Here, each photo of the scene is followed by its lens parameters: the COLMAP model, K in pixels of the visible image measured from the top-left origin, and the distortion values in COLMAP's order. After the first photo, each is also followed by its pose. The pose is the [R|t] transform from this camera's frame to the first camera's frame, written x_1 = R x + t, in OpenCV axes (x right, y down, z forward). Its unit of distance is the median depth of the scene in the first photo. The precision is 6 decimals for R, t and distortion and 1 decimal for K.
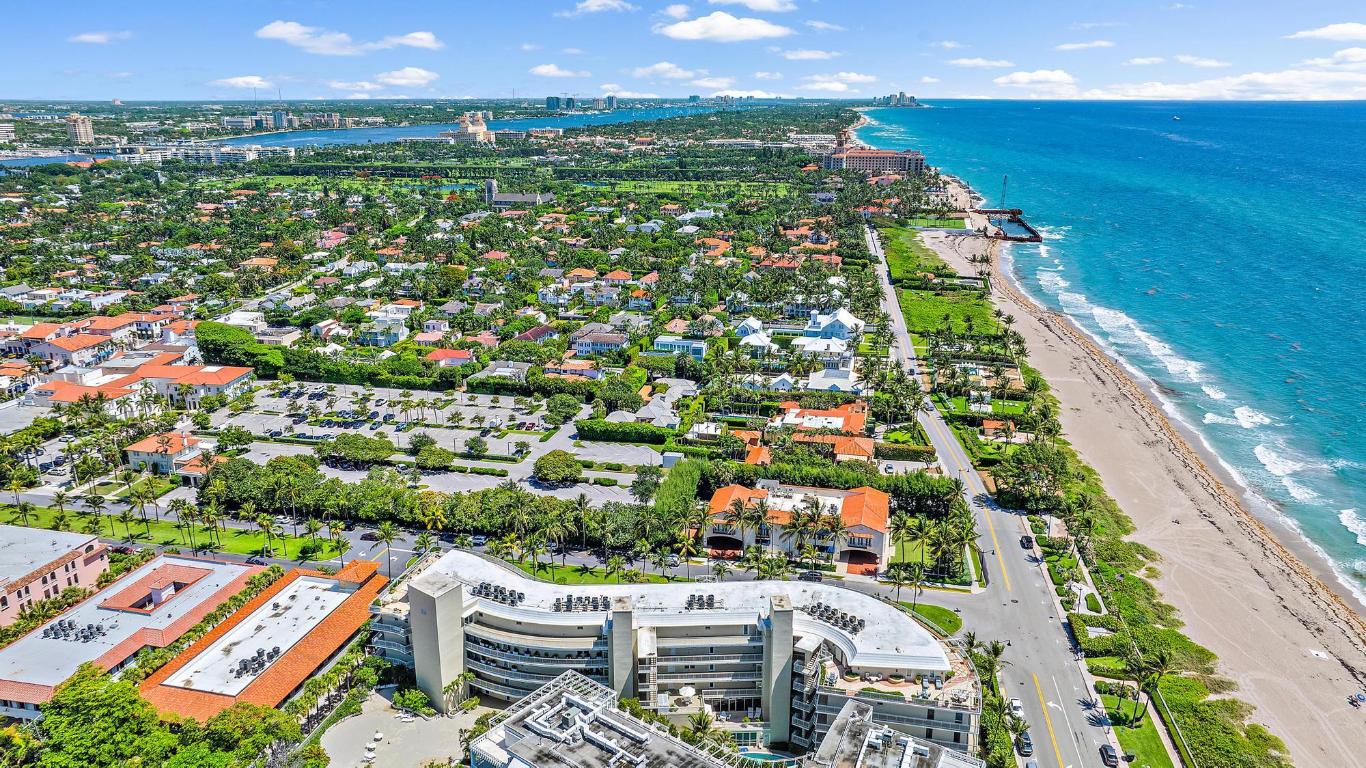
lens RADIAL K [[946.9, 0, 679.2], [0, 946.9, 385.6], [0, 0, 1]] dist [-0.007036, -0.001609]
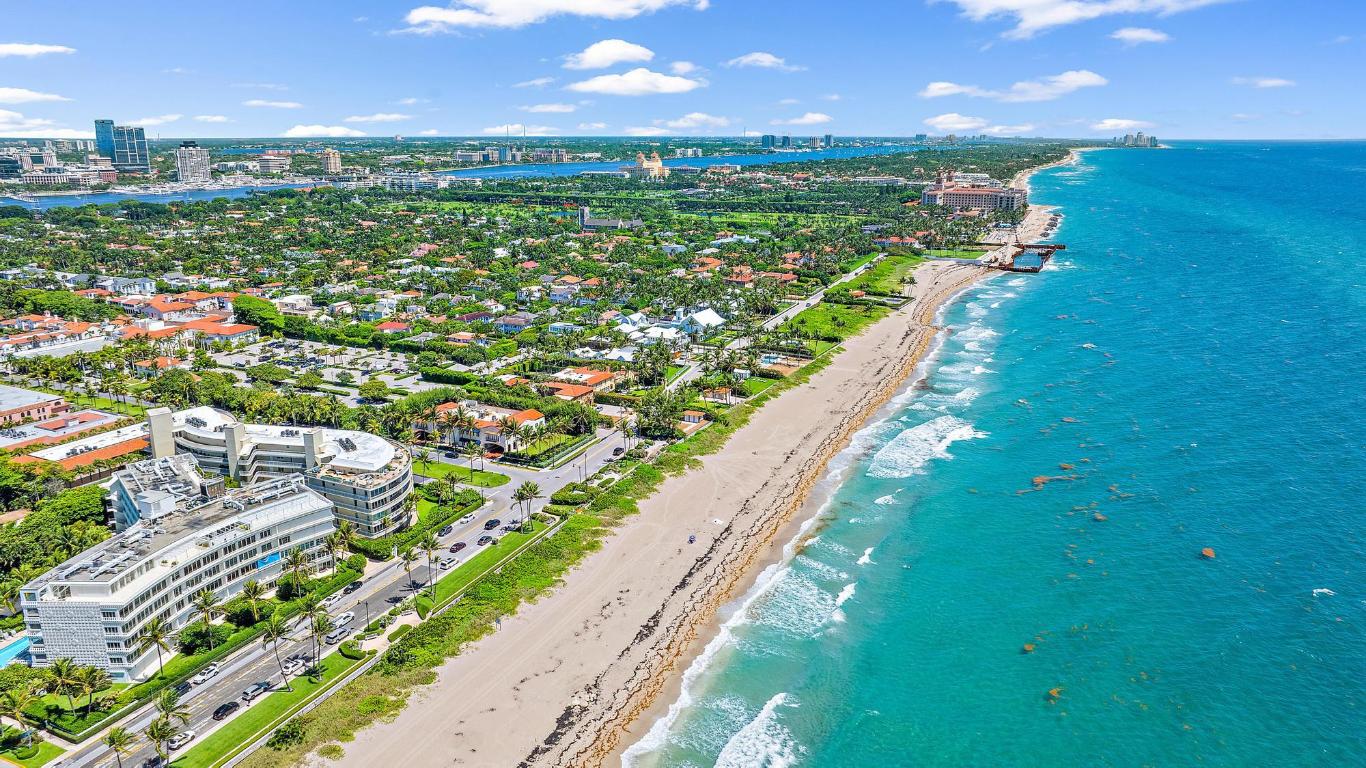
lens RADIAL K [[946.9, 0, 685.6], [0, 946.9, 379.7], [0, 0, 1]] dist [-0.007036, -0.001609]
pose [[0.971600, 0.061995, -0.228362, 0.483012], [-0.071764, 0.996817, -0.034720, 0.061813], [0.225483, 0.050122, 0.972957, -0.221888]]
